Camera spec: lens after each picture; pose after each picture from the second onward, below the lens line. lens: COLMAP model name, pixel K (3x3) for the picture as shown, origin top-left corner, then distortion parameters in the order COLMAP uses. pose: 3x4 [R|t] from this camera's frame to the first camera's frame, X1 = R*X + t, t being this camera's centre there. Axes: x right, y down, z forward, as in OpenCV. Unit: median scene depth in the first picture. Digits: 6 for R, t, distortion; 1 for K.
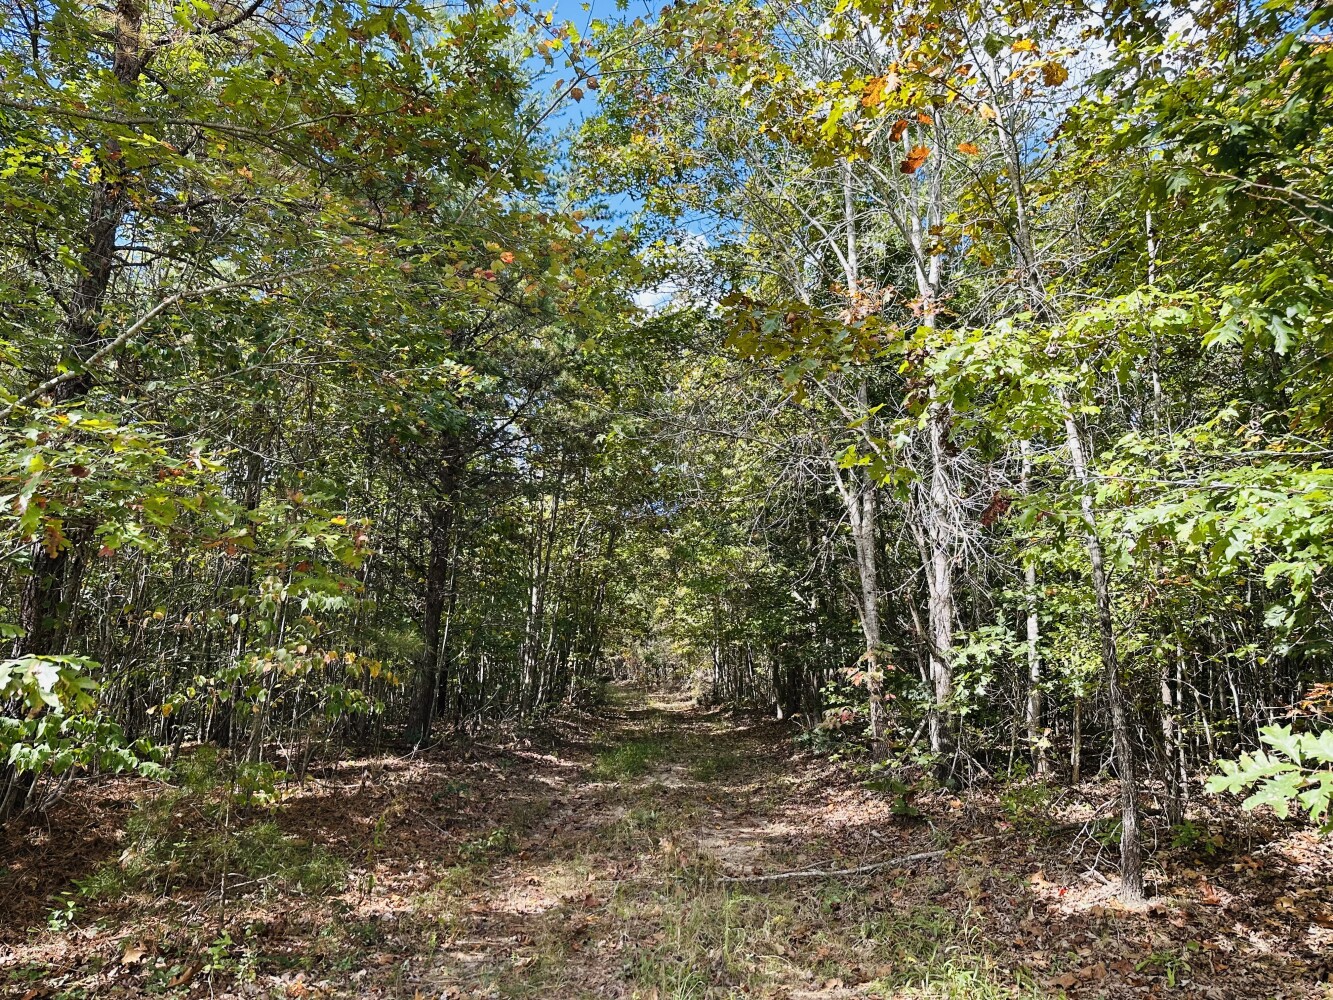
lens RADIAL K [[932.1, 0, 666.5], [0, 932.1, 500.0], [0, 0, 1]] dist [0.135366, -0.220003]
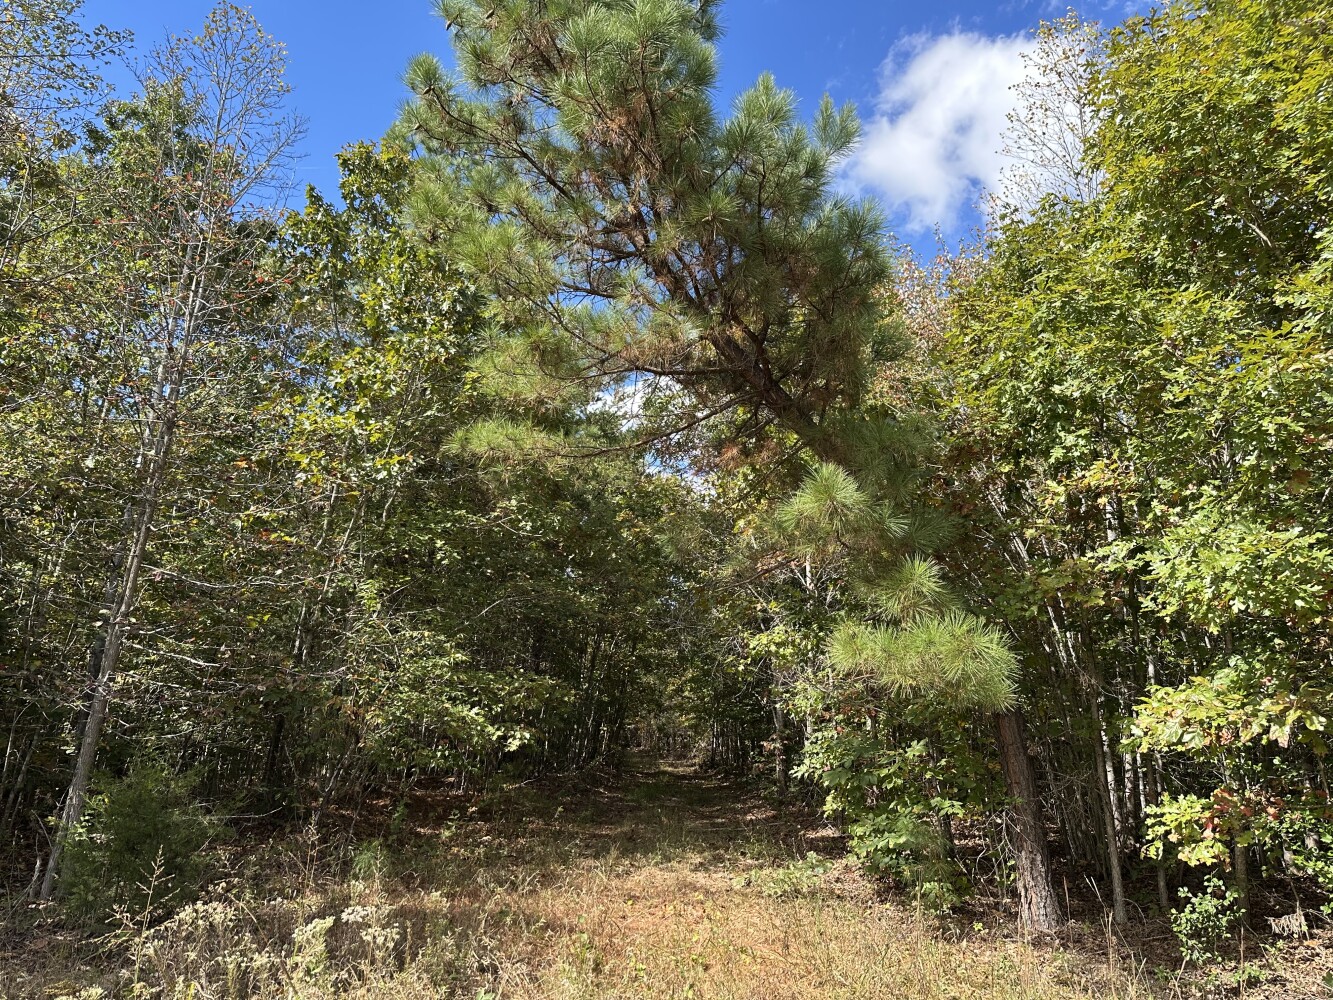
lens RADIAL K [[937.4, 0, 668.1], [0, 937.4, 493.4], [0, 0, 1]] dist [0.095126, -0.123414]
pose [[0.999328, 0.030698, -0.020040, 0.027739], [-0.032119, 0.996669, -0.074959, -0.201554], [0.017672, 0.075552, 0.996985, -1.106997]]
